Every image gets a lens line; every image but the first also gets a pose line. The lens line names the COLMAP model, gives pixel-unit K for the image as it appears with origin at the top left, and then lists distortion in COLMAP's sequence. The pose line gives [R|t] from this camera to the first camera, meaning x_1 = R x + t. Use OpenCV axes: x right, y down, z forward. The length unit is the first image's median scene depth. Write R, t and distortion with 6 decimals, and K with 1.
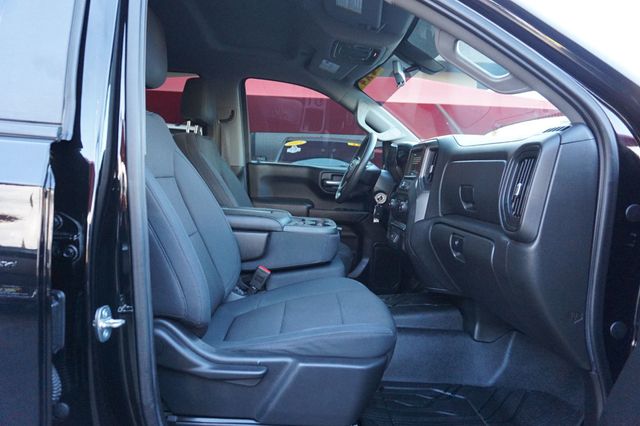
lens RADIAL K [[440.6, 0, 320.0], [0, 440.6, 213.0], [0, 0, 1]] dist [-0.016216, 0.002072]
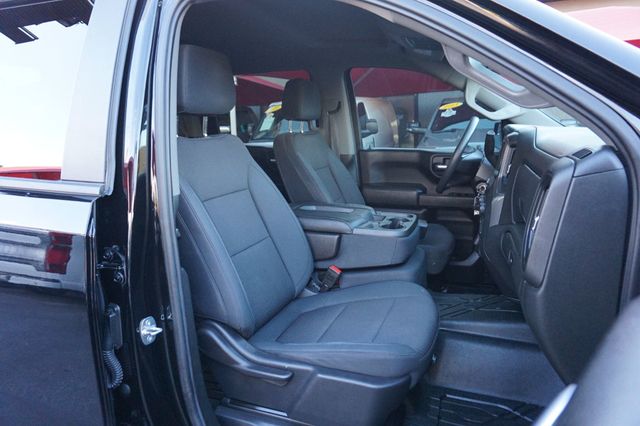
lens RADIAL K [[441.3, 0, 320.0], [0, 441.3, 213.0], [0, 0, 1]] dist [-0.028052, -0.000572]
pose [[0.916345, 0.009215, -0.400283, 0.278199], [0.030922, 0.995120, 0.093697, -0.113764], [0.399193, -0.098236, 0.911589, 0.028005]]
